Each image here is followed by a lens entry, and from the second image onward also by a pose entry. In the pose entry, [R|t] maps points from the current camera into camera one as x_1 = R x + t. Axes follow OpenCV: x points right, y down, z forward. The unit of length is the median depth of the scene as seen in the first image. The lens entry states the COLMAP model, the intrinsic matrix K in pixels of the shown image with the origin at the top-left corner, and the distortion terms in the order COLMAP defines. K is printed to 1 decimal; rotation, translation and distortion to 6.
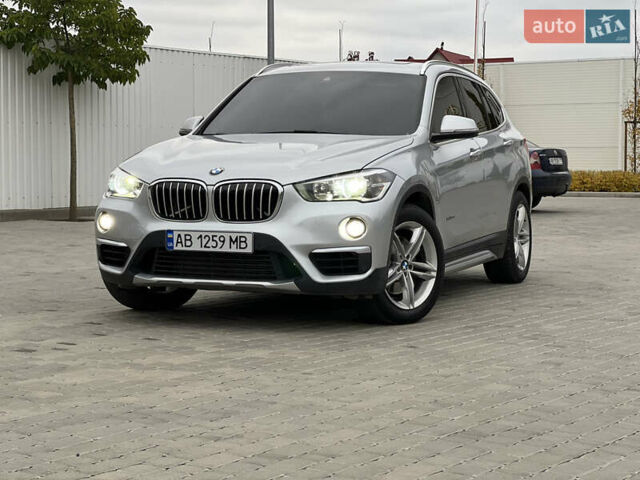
lens RADIAL K [[1404.7, 0, 320.5], [0, 1404.7, 239.0], [0, 0, 1]] dist [0.035984, 0.000000]
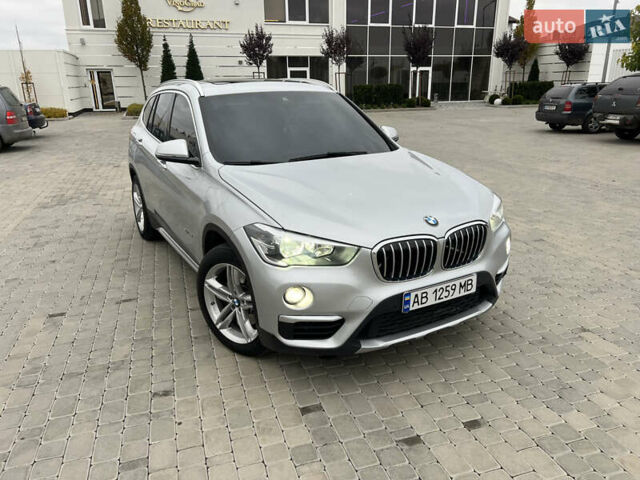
lens RADIAL K [[478.2, 0, 319.1], [0, 478.2, 241.0], [0, 0, 1]] dist [0.048399, -0.050453]
pose [[0.623452, -0.259803, 0.737435, -0.370523], [0.067043, 0.957468, 0.280641, -0.132976], [-0.778982, -0.125526, 0.614354, 0.855657]]
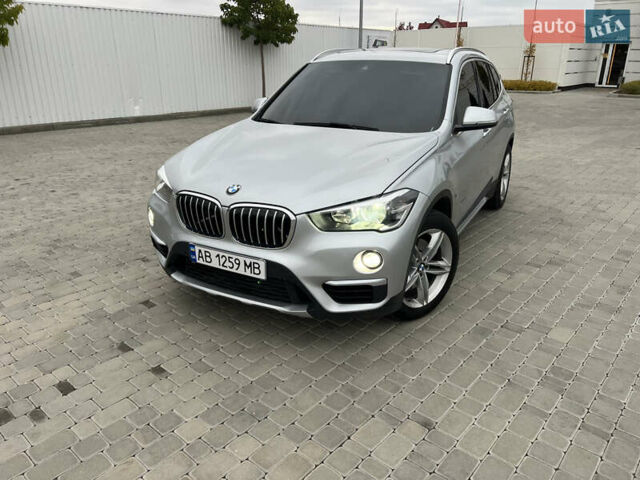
lens RADIAL K [[478.2, 0, 324.3], [0, 478.2, 244.0], [0, 0, 1]] dist [0.048399, -0.050453]
pose [[0.992381, 0.037510, -0.117354, 0.029815], [-0.001080, 0.955137, 0.296162, -0.110631], [0.123198, -0.293779, 0.947901, 0.680850]]
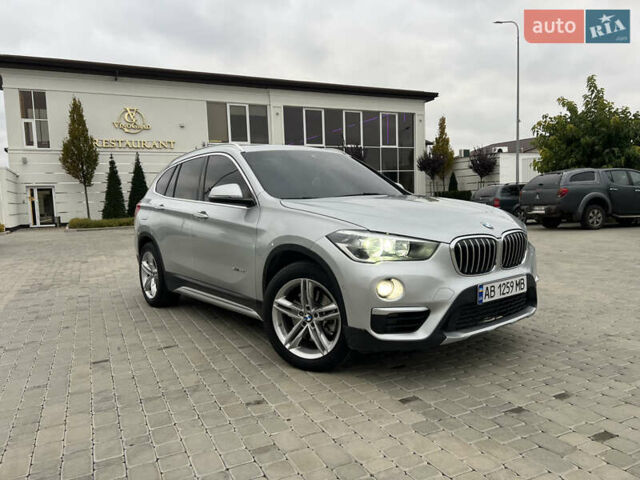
lens RADIAL K [[478.2, 0, 317.0], [0, 478.2, 242.9], [0, 0, 1]] dist [0.048399, -0.050453]
pose [[0.507387, -0.100187, 0.855874, -0.471363], [0.093129, 0.993776, 0.061120, -0.070442], [-0.856671, 0.048696, 0.513560, 0.920842]]
